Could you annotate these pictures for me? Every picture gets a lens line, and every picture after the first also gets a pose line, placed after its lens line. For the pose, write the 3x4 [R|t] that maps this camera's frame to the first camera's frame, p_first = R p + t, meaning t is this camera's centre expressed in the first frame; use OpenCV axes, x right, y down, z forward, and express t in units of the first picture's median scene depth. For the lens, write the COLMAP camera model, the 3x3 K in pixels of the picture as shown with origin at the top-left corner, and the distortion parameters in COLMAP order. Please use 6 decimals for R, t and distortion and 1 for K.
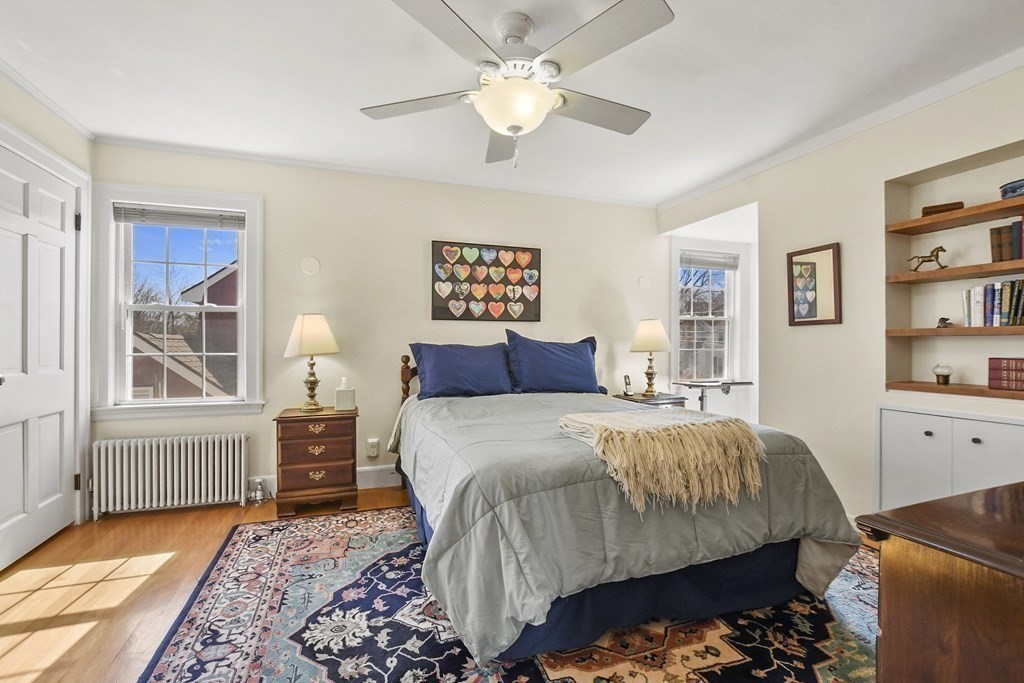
lens RADIAL K [[452.0, 0, 504.4], [0, 452.0, 341.8], [0, 0, 1]] dist [-0.015601, 0.003039]
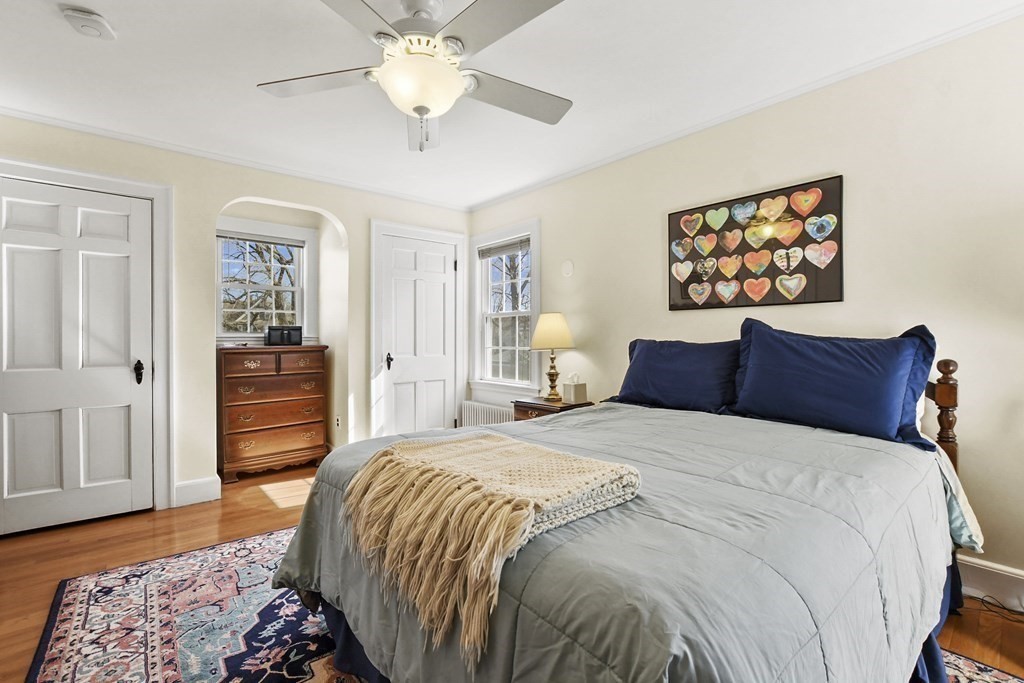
lens RADIAL K [[452.0, 0, 508.2], [0, 452.0, 341.4], [0, 0, 1]] dist [-0.015601, 0.003039]
pose [[0.366523, 0.003931, -0.930401, 0.483640], [0.004196, 0.999974, 0.005878, 0.001230], [0.930400, -0.006058, 0.366497, 0.417172]]
